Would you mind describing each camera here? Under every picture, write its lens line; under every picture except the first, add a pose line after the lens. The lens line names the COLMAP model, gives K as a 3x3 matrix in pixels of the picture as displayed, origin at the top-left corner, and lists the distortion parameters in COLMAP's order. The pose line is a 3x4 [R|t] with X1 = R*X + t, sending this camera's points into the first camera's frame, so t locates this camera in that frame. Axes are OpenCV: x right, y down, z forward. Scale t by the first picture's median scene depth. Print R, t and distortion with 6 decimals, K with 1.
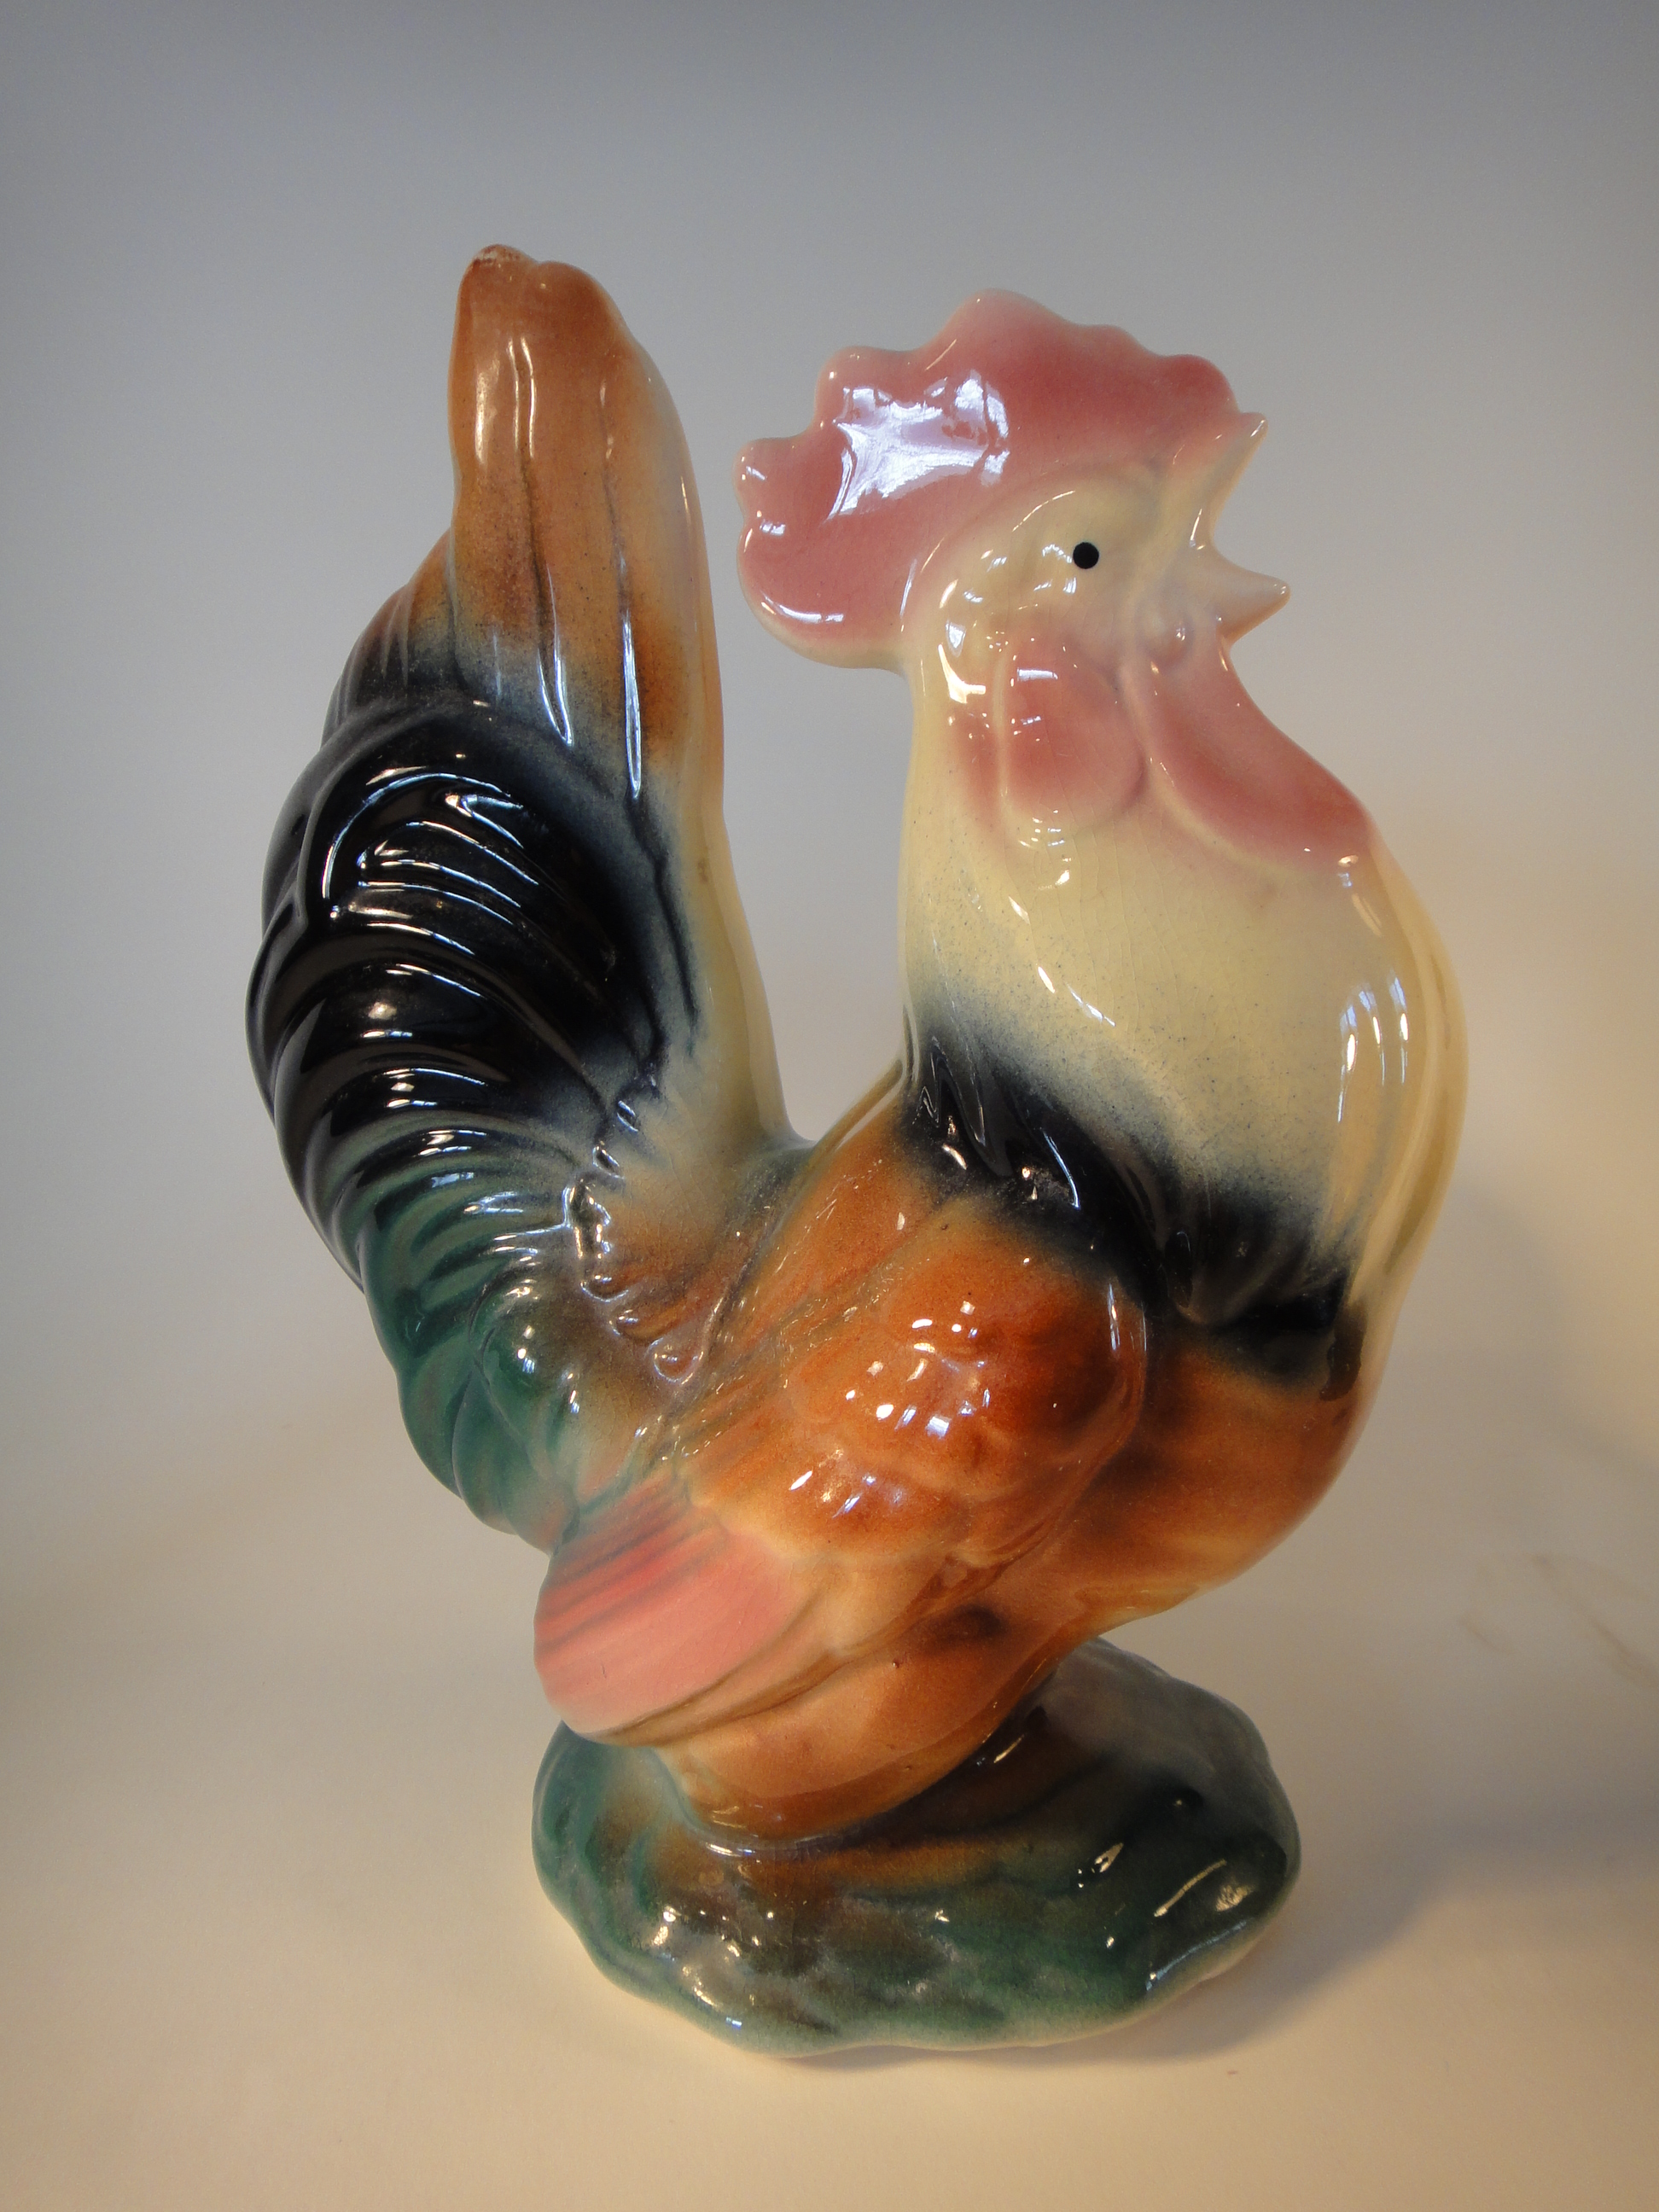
lens RADIAL K [[1641.0, 0, 831.0], [0, 1641.0, 1088.3], [0, 0, 1]] dist [0.004666, 0.007468]
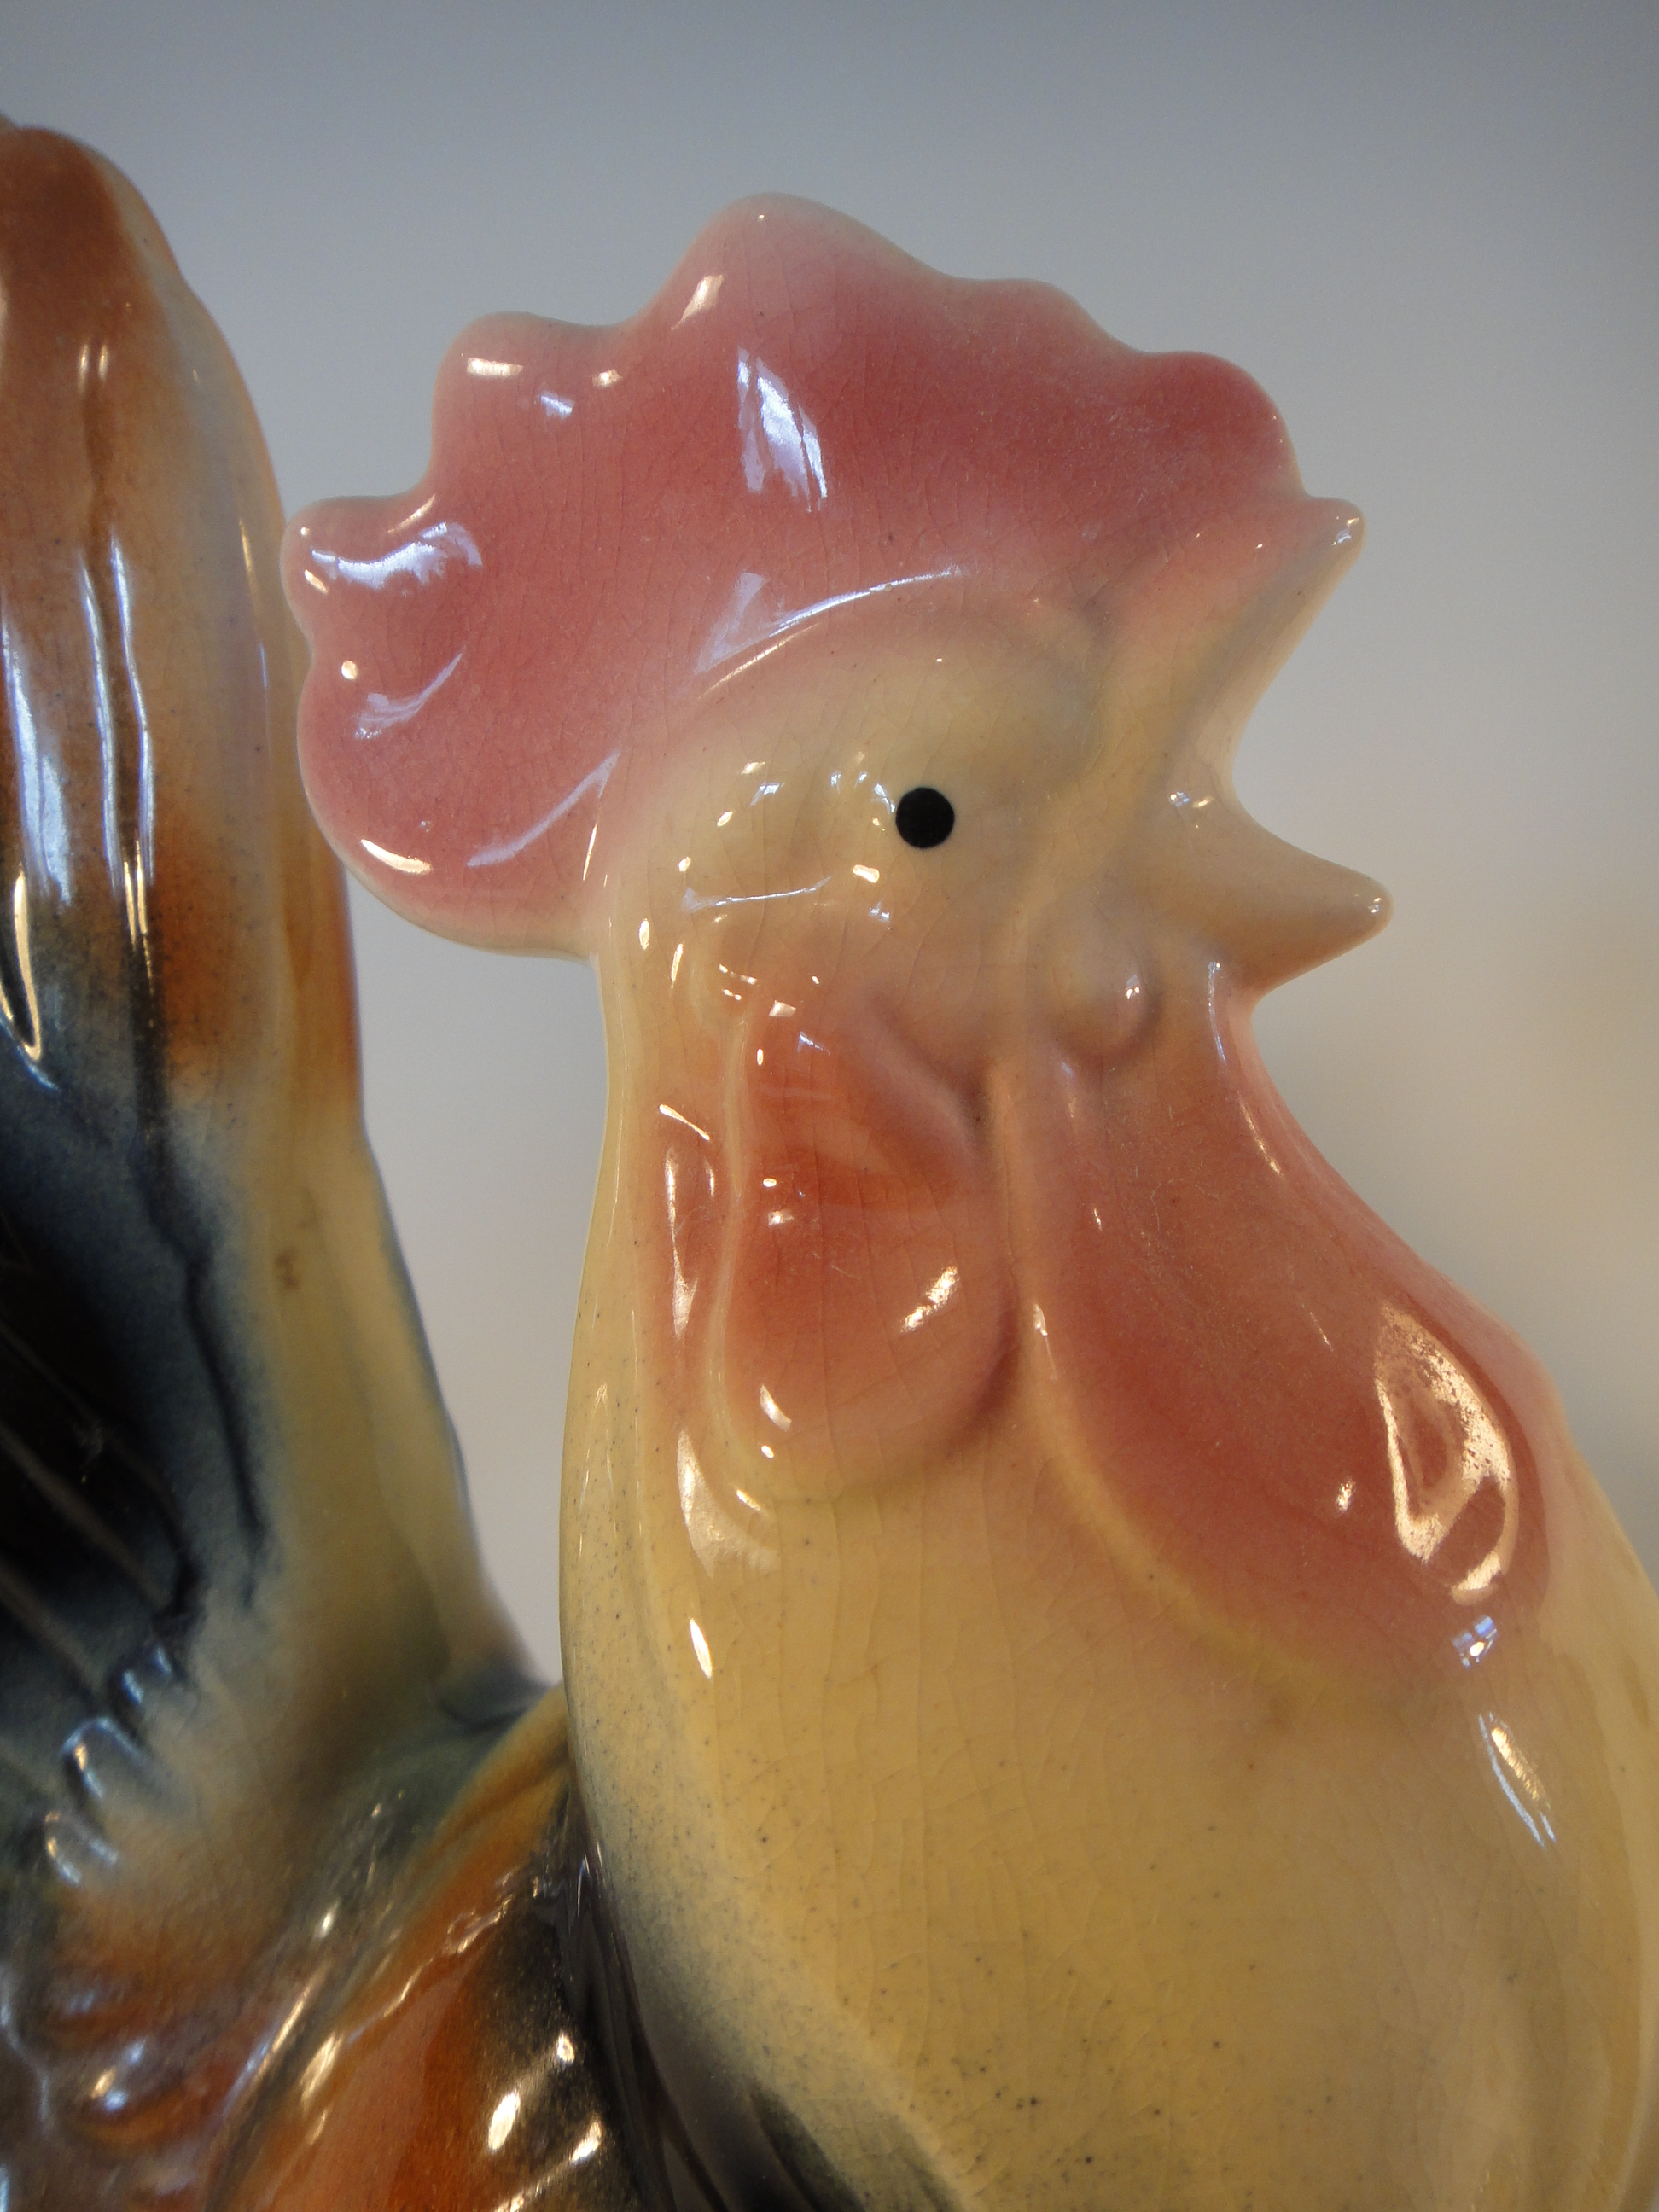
lens RADIAL K [[1641.0, 0, 827.5], [0, 1641.0, 1125.2], [0, 0, 1]] dist [0.004666, 0.007468]
pose [[0.996358, 0.054541, -0.065545, 0.157015], [-0.050448, 0.996766, 0.062558, -0.258964], [0.068745, -0.059023, 0.995887, 0.534255]]
